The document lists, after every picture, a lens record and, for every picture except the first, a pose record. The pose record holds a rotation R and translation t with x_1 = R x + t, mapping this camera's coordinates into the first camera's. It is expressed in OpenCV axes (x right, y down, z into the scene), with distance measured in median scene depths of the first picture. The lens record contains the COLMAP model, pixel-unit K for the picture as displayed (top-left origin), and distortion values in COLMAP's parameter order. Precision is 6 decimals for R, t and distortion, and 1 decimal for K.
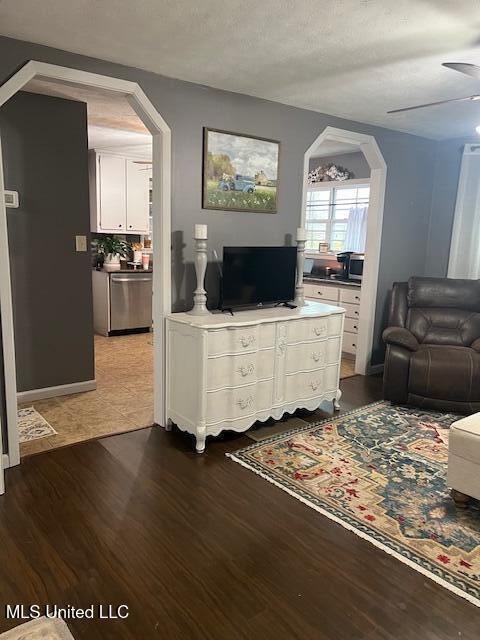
lens RADIAL K [[479.2, 0, 233.2], [0, 479.2, 324.0], [0, 0, 1]] dist [0.040313, -0.049058]
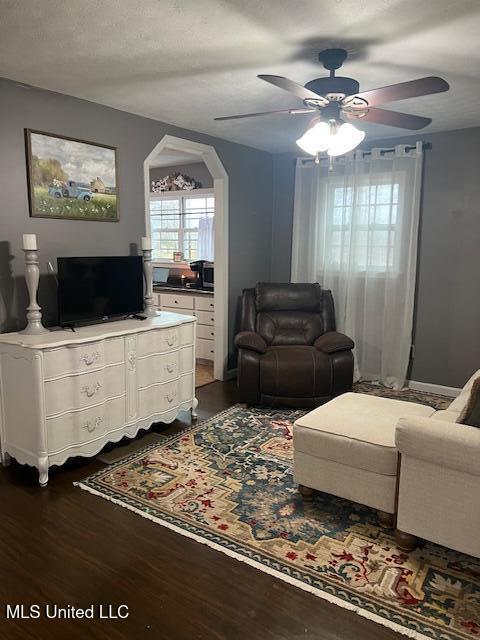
lens RADIAL K [[479.2, 0, 236.6], [0, 479.2, 324.1], [0, 0, 1]] dist [0.040313, -0.049058]
pose [[0.959821, -0.063932, 0.273234, 0.048644], [0.069191, 0.997557, -0.009644, -0.001706], [-0.271950, 0.028162, 0.961899, 0.021094]]
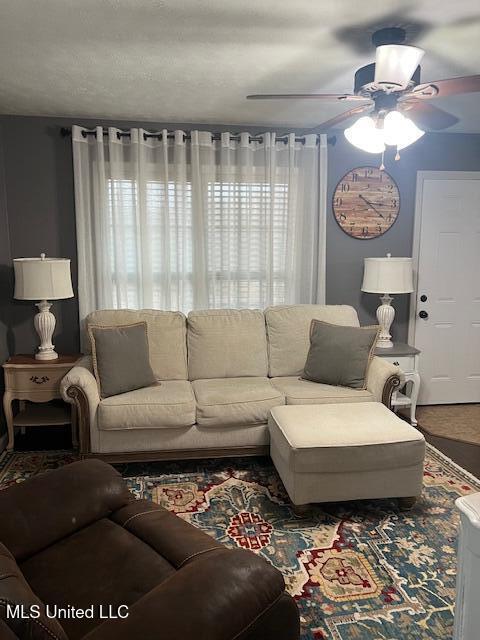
lens RADIAL K [[479.2, 0, 236.4], [0, 479.2, 318.5], [0, 0, 1]] dist [0.040313, -0.049058]
pose [[-0.873637, -0.096896, 0.476834, 0.259102], [0.068444, 0.945757, 0.317584, -0.283819], [-0.481741, 0.310089, -0.819616, 1.478718]]
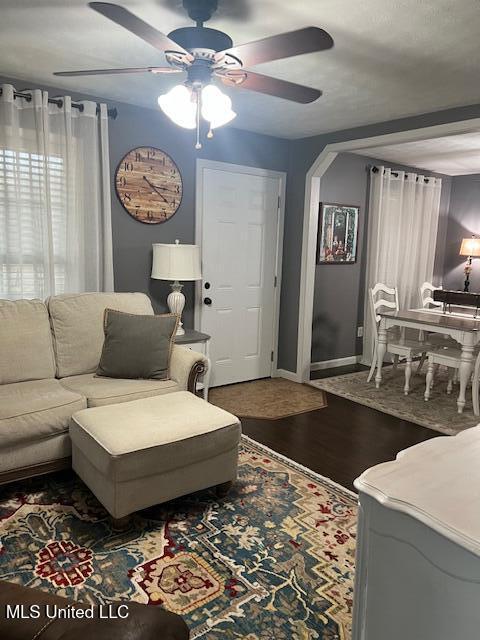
lens RADIAL K [[479.2, 0, 241.8], [0, 479.2, 321.0], [0, 0, 1]] dist [0.040313, -0.049058]
pose [[-0.997827, -0.061954, -0.022444, 0.370179], [-0.065893, 0.936991, 0.343084, -0.257417], [-0.000226, 0.343817, -0.939036, 1.437288]]
